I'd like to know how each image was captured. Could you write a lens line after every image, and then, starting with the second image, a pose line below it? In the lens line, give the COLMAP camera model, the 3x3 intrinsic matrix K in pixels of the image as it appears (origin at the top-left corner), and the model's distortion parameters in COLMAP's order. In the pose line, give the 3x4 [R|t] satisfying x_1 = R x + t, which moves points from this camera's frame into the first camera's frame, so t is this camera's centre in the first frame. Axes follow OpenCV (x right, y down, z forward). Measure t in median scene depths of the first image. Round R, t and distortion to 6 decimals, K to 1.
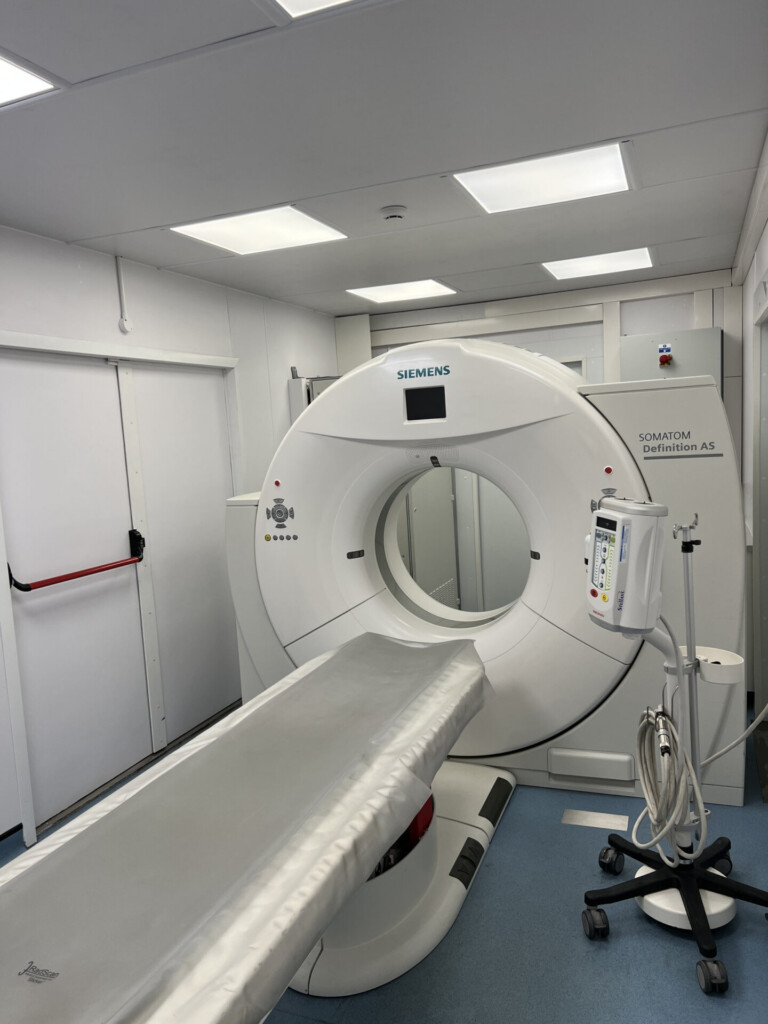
lens RADIAL K [[762.3, 0, 371.8], [0, 762.3, 518.9], [0, 0, 1]] dist [0.061385, -0.079421]
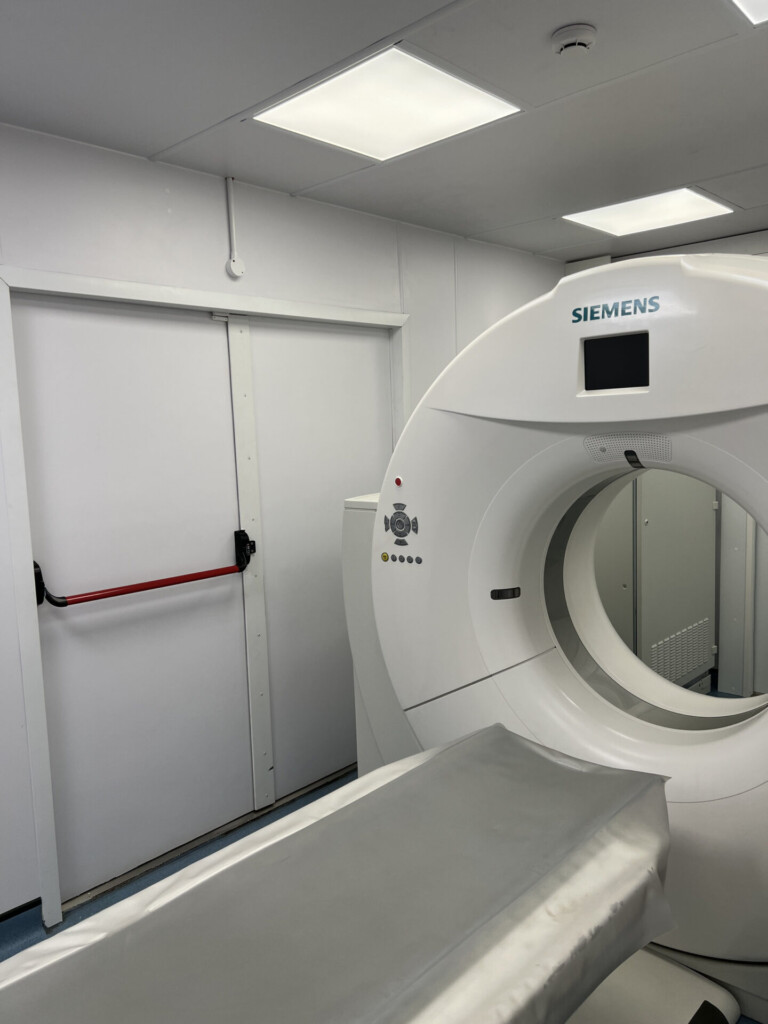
lens RADIAL K [[762.3, 0, 369.9], [0, 762.3, 514.0], [0, 0, 1]] dist [0.061385, -0.079421]
pose [[0.930116, 0.063660, -0.361706, 0.111394], [-0.057339, 0.997957, 0.028192, -0.036753], [0.362761, -0.005482, 0.931866, 0.353113]]
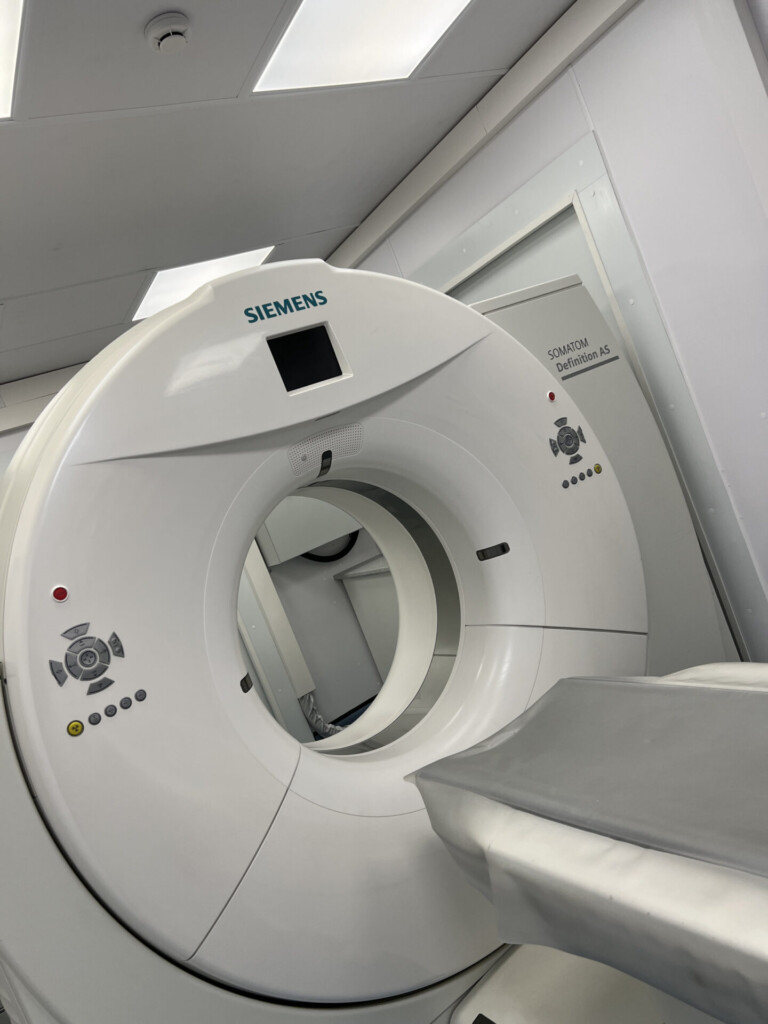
lens RADIAL K [[762.3, 0, 379.7], [0, 762.3, 521.9], [0, 0, 1]] dist [0.061385, -0.079421]
pose [[0.581940, -0.223512, 0.781913, -0.362757], [0.421364, 0.905232, -0.054838, 0.016742], [-0.695556, 0.361382, 0.620971, 0.618057]]
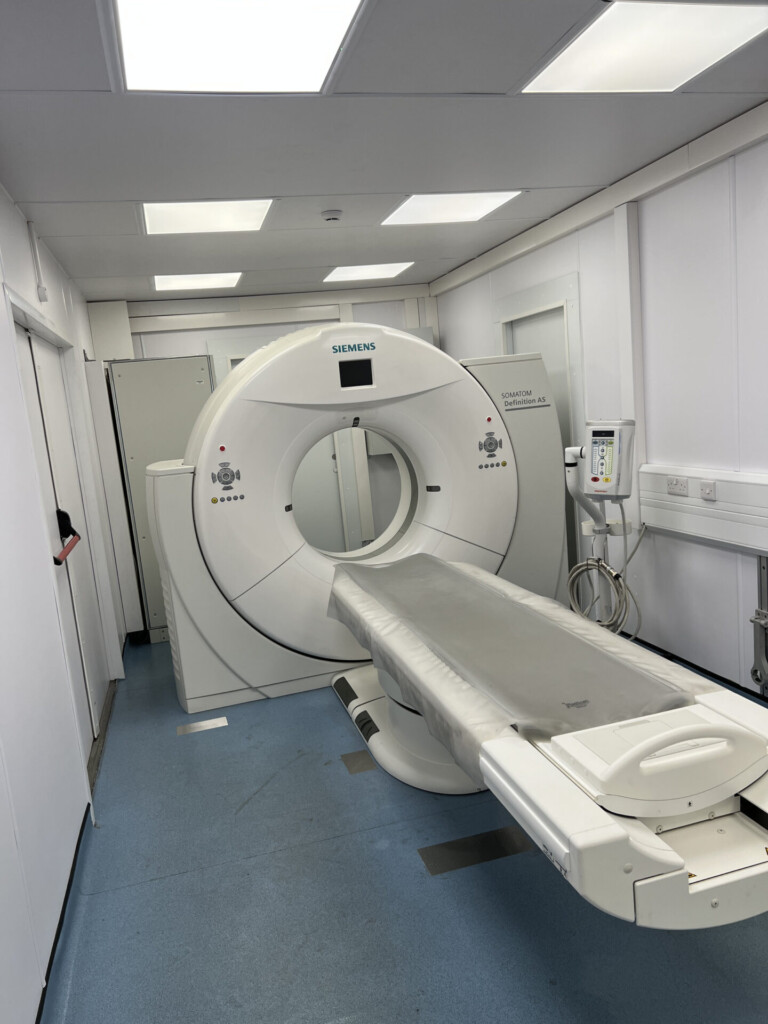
lens RADIAL K [[762.3, 0, 386.6], [0, 762.3, 519.7], [0, 0, 1]] dist [0.061385, -0.079421]
pose [[0.796030, -0.109393, 0.595289, -0.622027], [0.116141, 0.992862, 0.027148, 0.053404], [-0.594009, 0.047527, 0.803053, -0.006880]]
